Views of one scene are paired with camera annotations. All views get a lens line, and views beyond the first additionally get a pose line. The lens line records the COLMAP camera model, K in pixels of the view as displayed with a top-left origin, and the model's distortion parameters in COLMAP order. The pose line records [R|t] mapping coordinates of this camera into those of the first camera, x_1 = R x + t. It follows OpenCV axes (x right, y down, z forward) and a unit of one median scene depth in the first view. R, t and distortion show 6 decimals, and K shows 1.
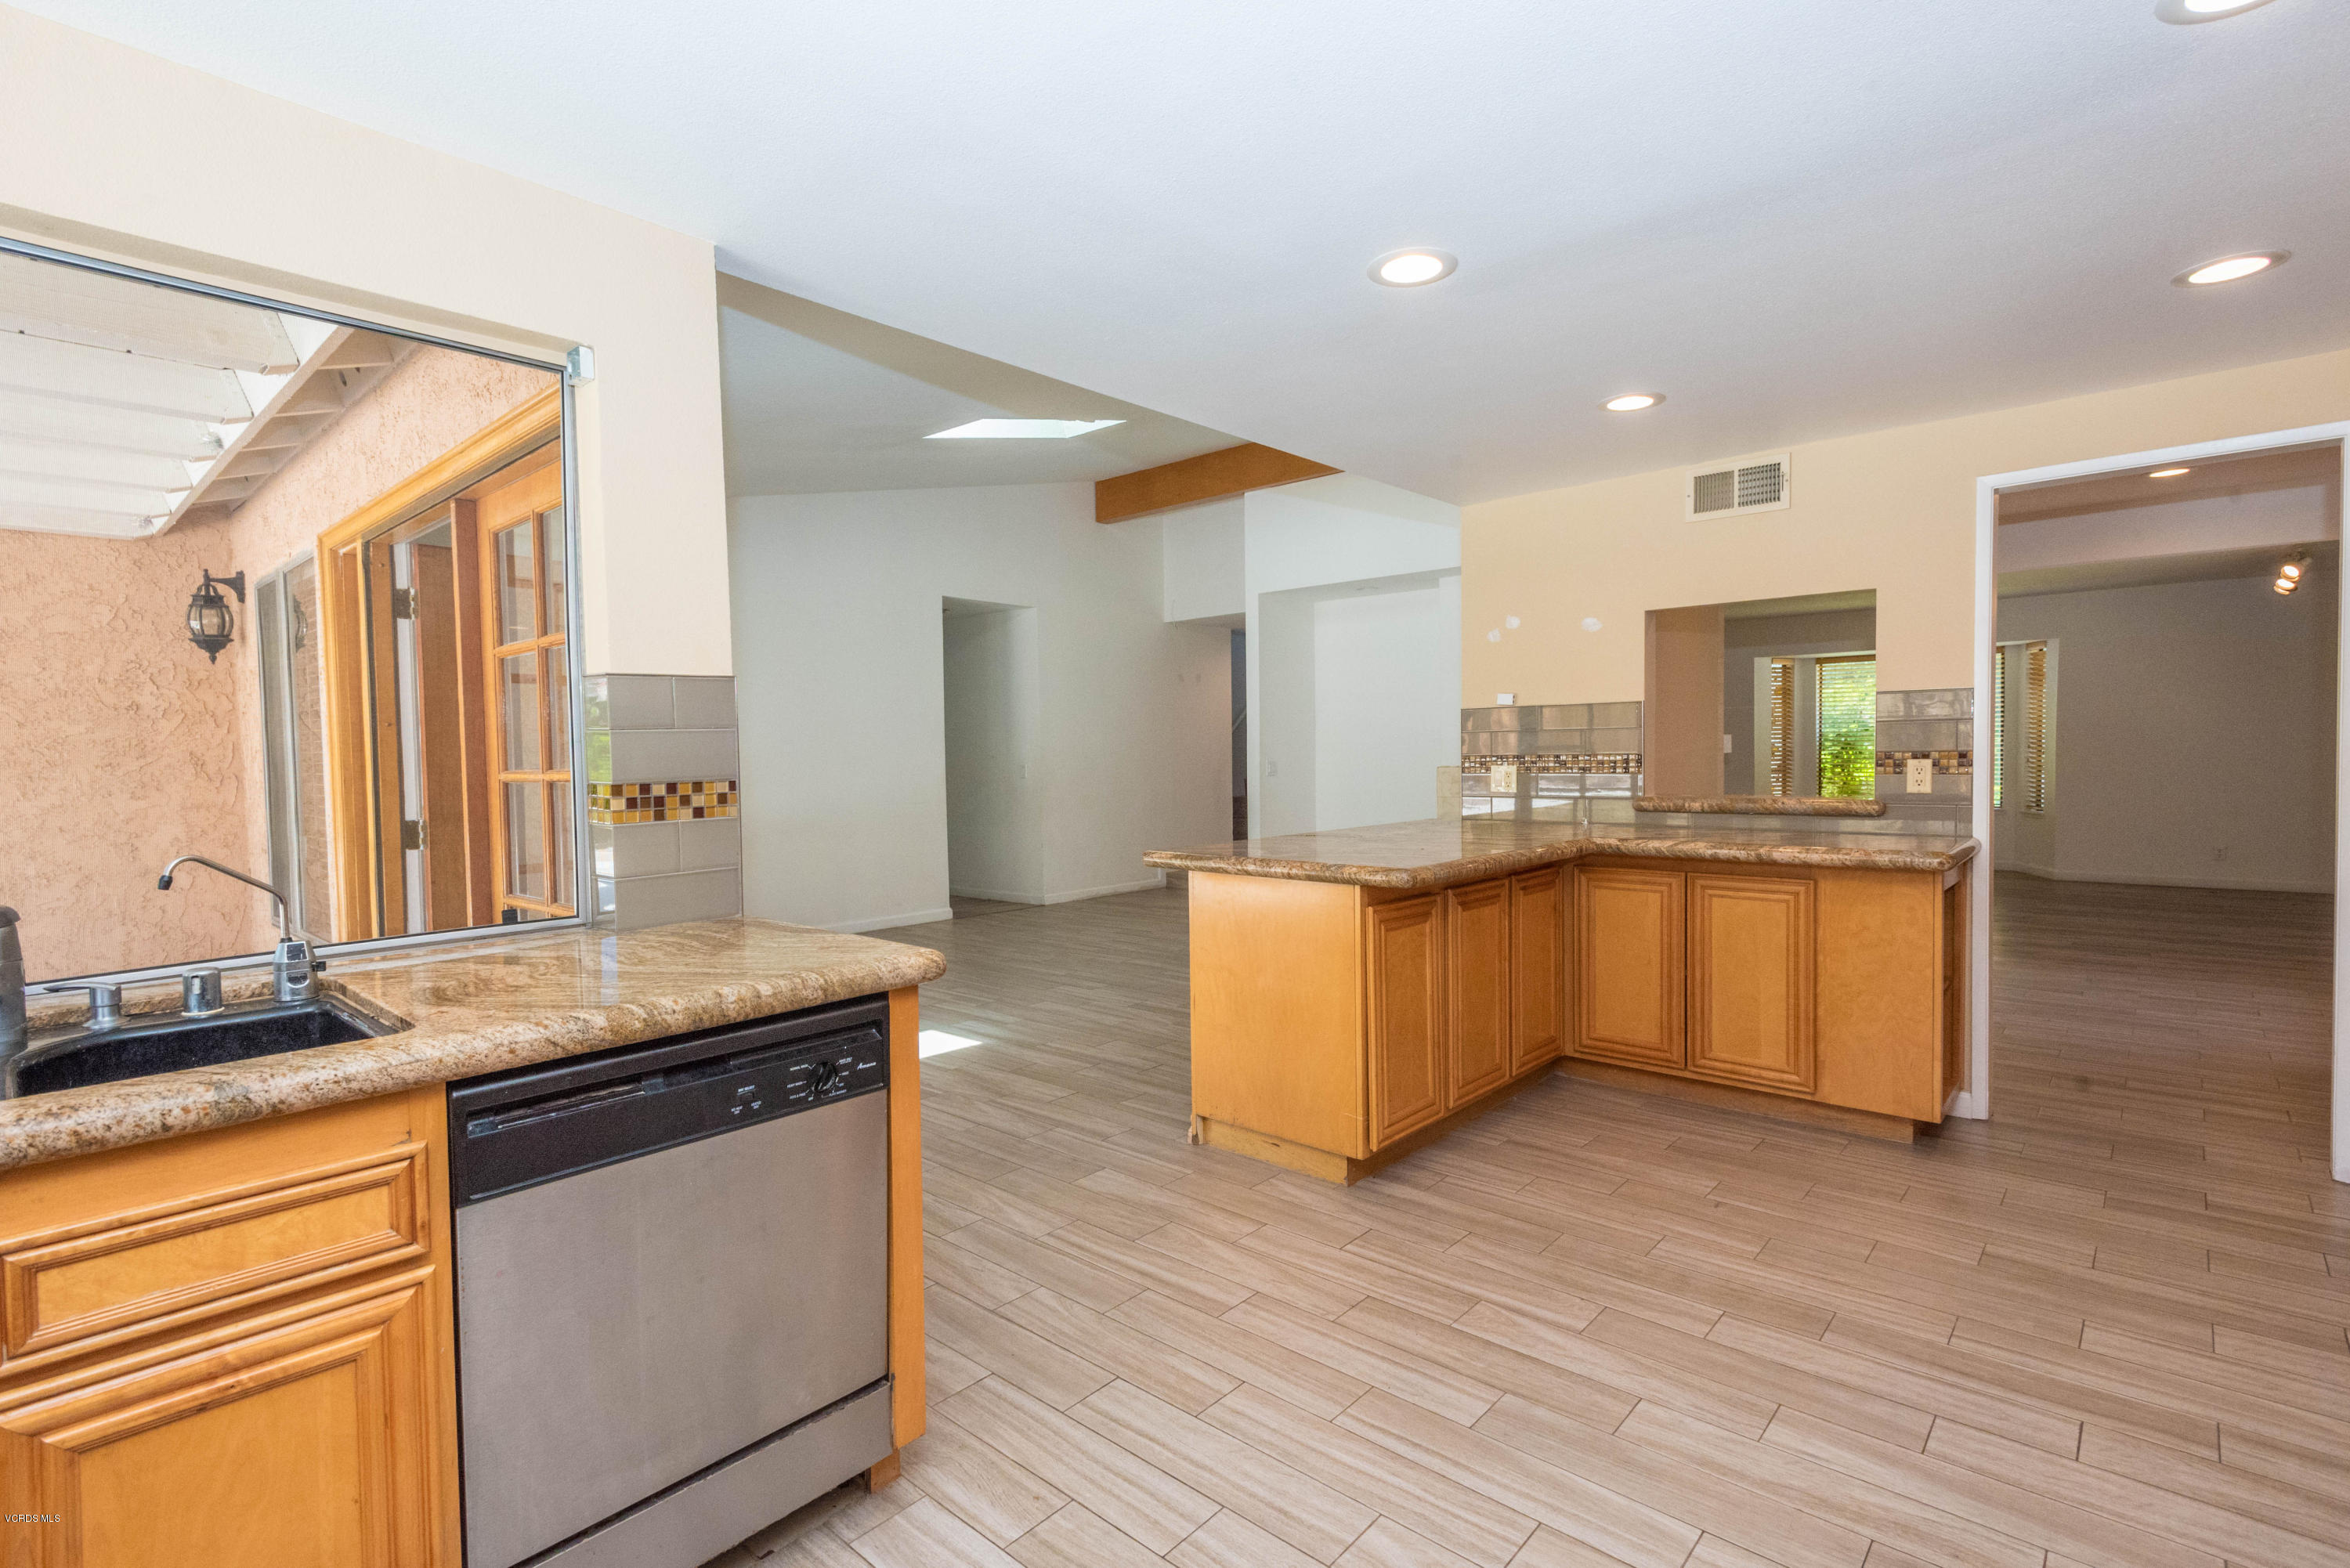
lens RADIAL K [[1103.7, 0, 1171.0], [0, 1103.7, 789.0], [0, 0, 1]] dist [0.011365, -0.001038]
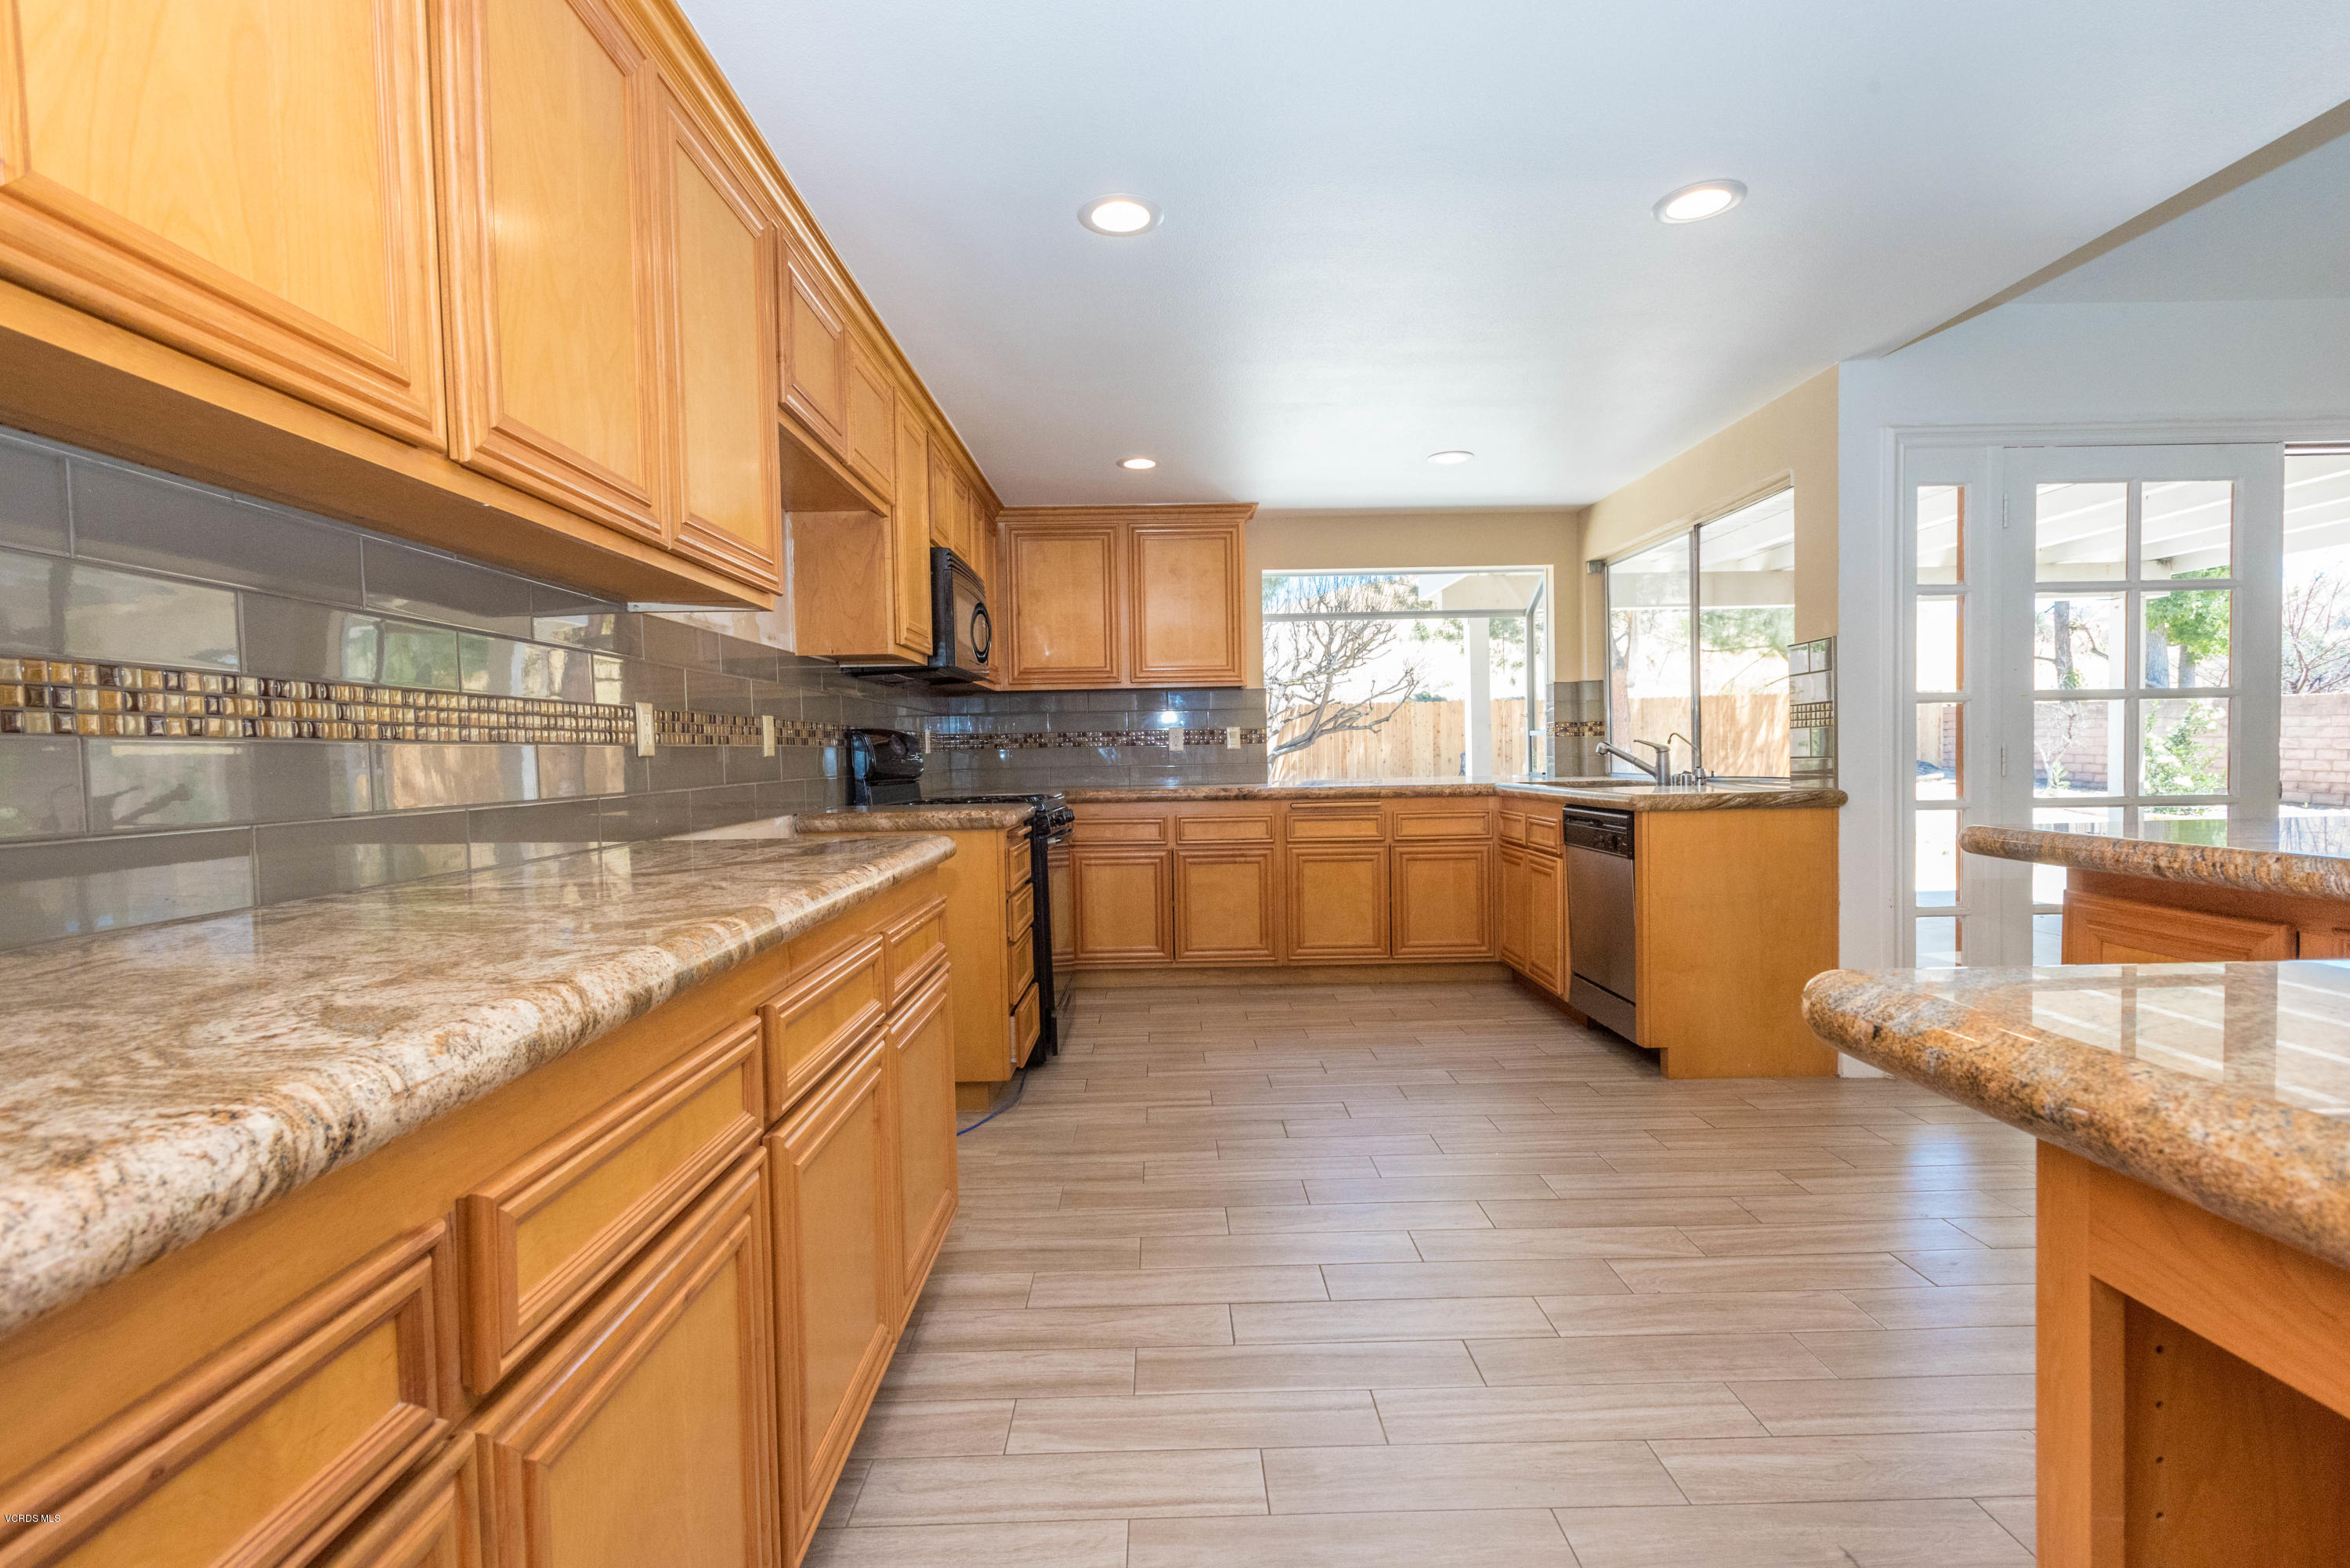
lens RADIAL K [[1103.7, 0, 1183.9], [0, 1103.7, 790.3], [0, 0, 1]] dist [0.011365, -0.001038]
pose [[-0.727449, 0.056584, -0.683825, 1.182456], [0.010678, 0.997407, 0.071172, -0.004925], [0.686079, 0.044472, -0.726166, 1.313651]]
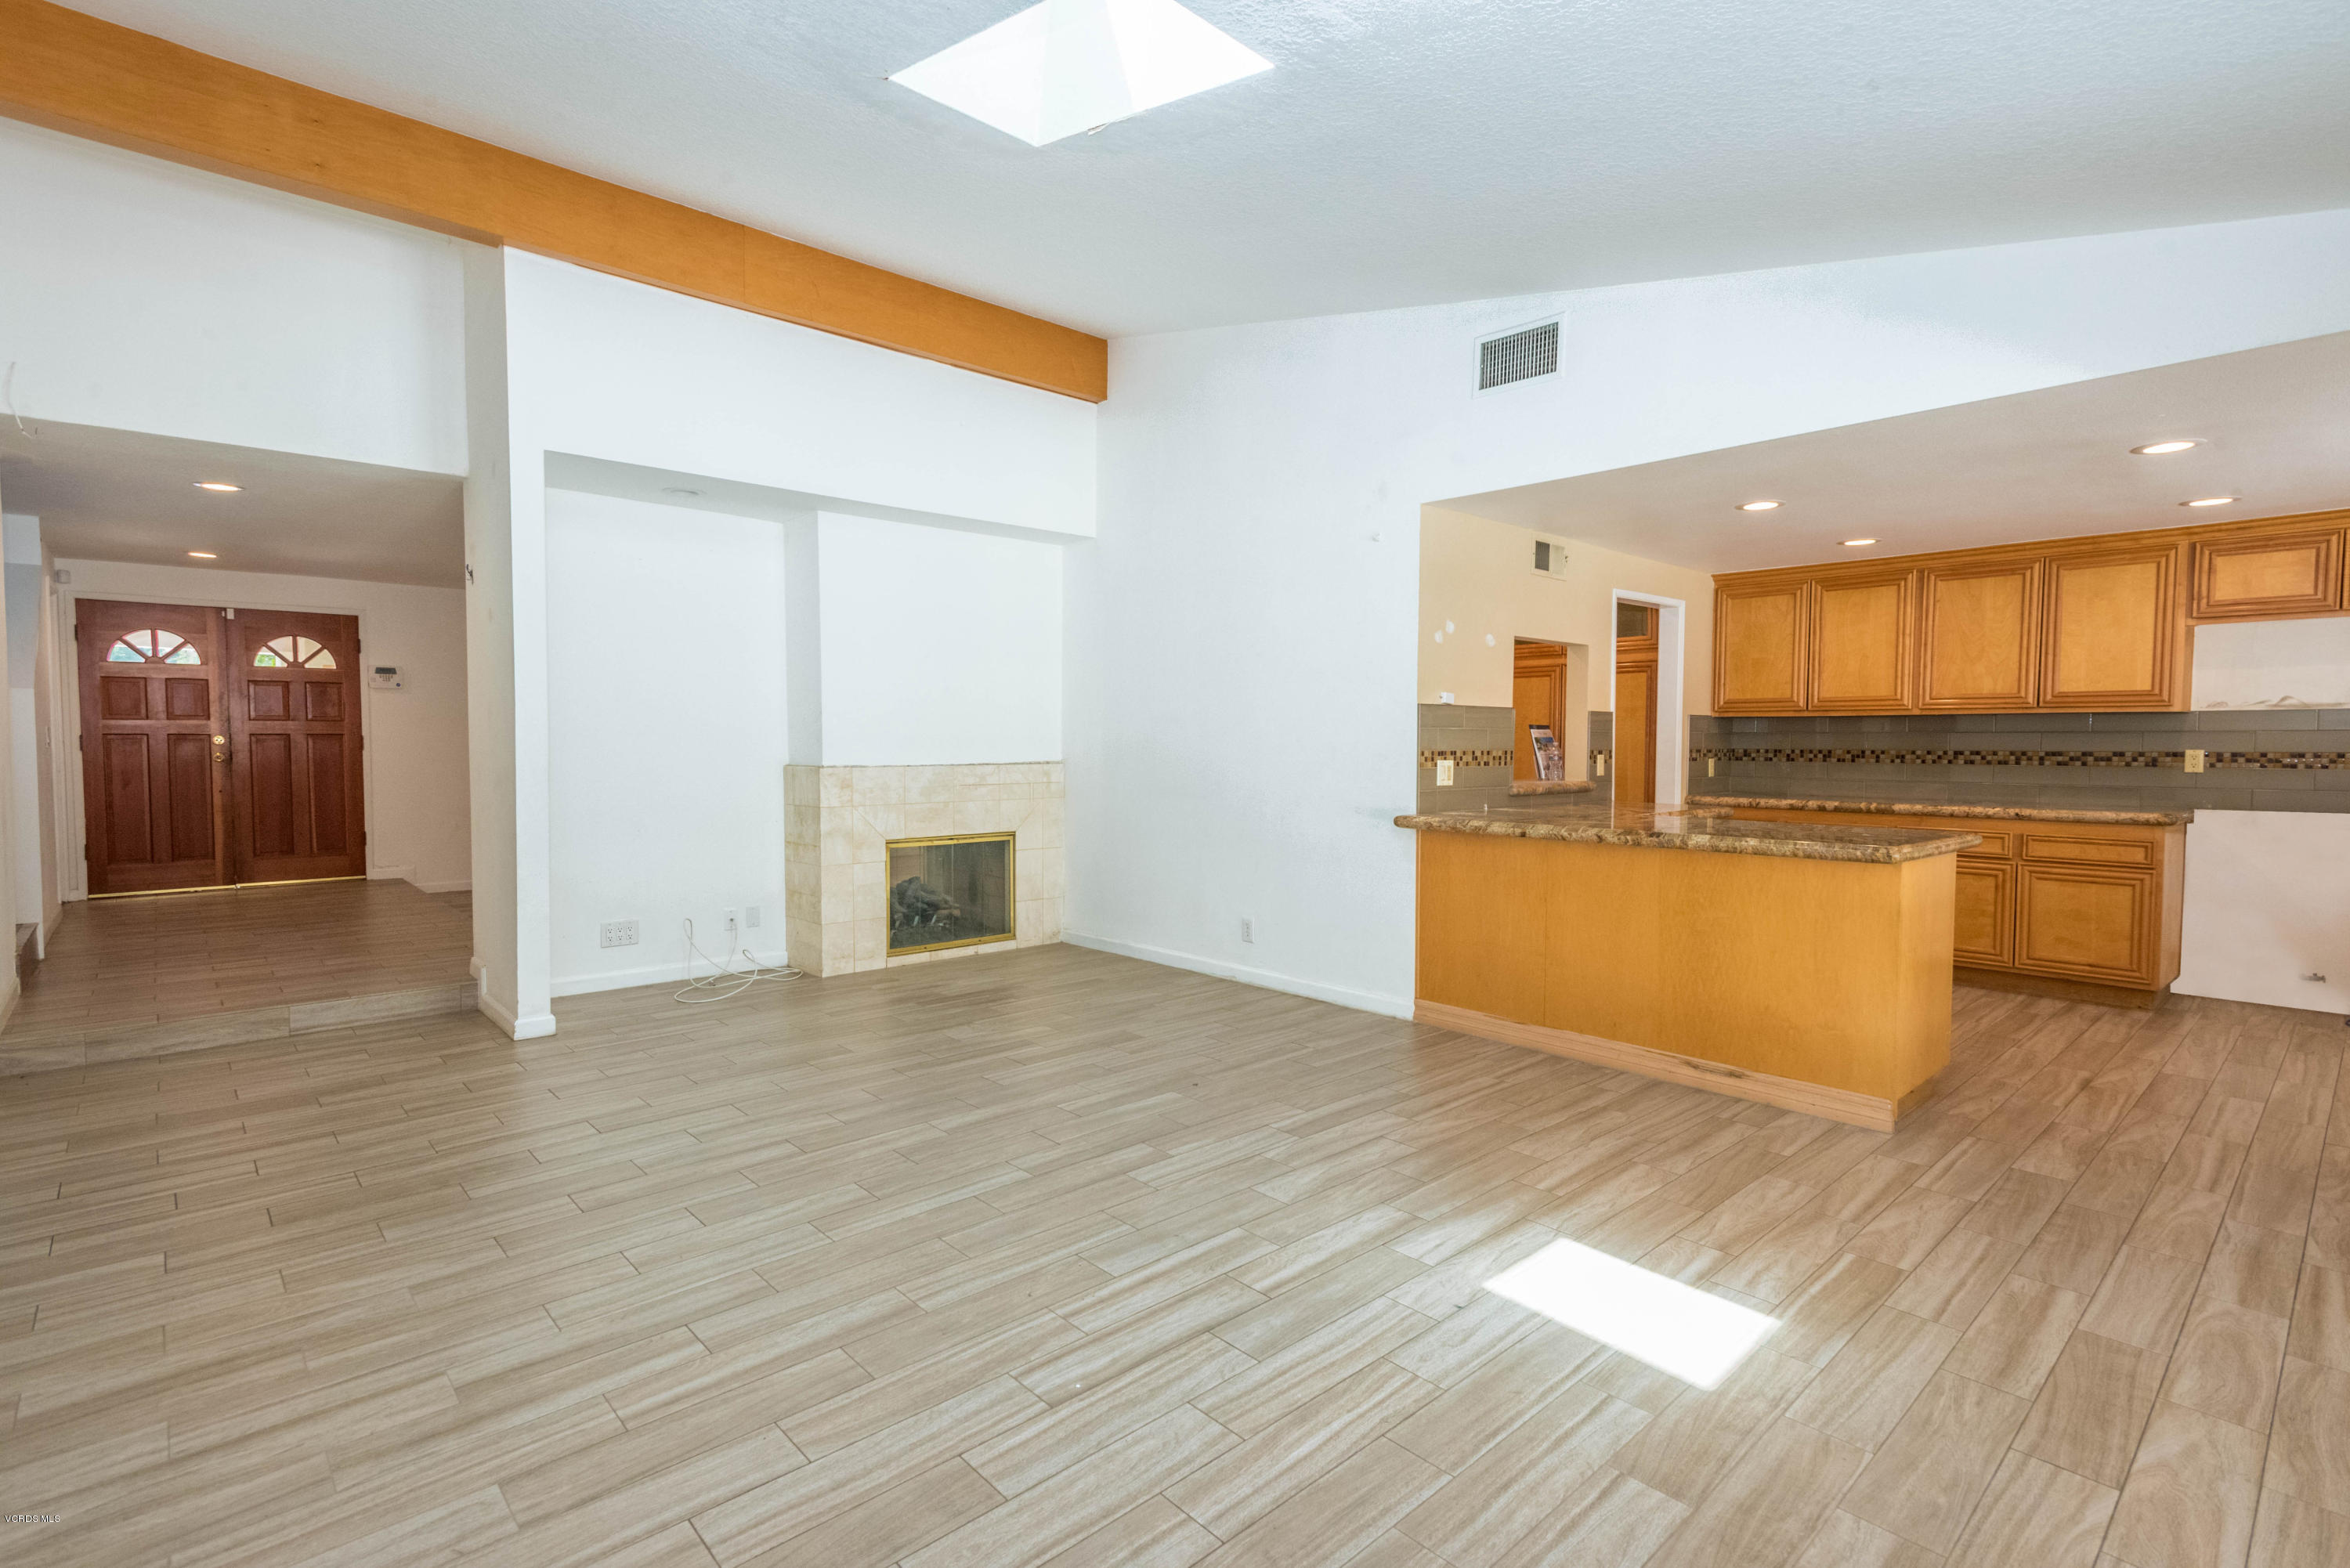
lens RADIAL K [[1103.7, 0, 1170.0], [0, 1103.7, 788.2], [0, 0, 1]] dist [0.011365, -0.001038]
pose [[0.100003, -0.025307, 0.994665, -1.410917], [0.028925, 0.999328, 0.022518, -0.047081], [-0.994567, 0.026519, 0.100667, 2.082285]]
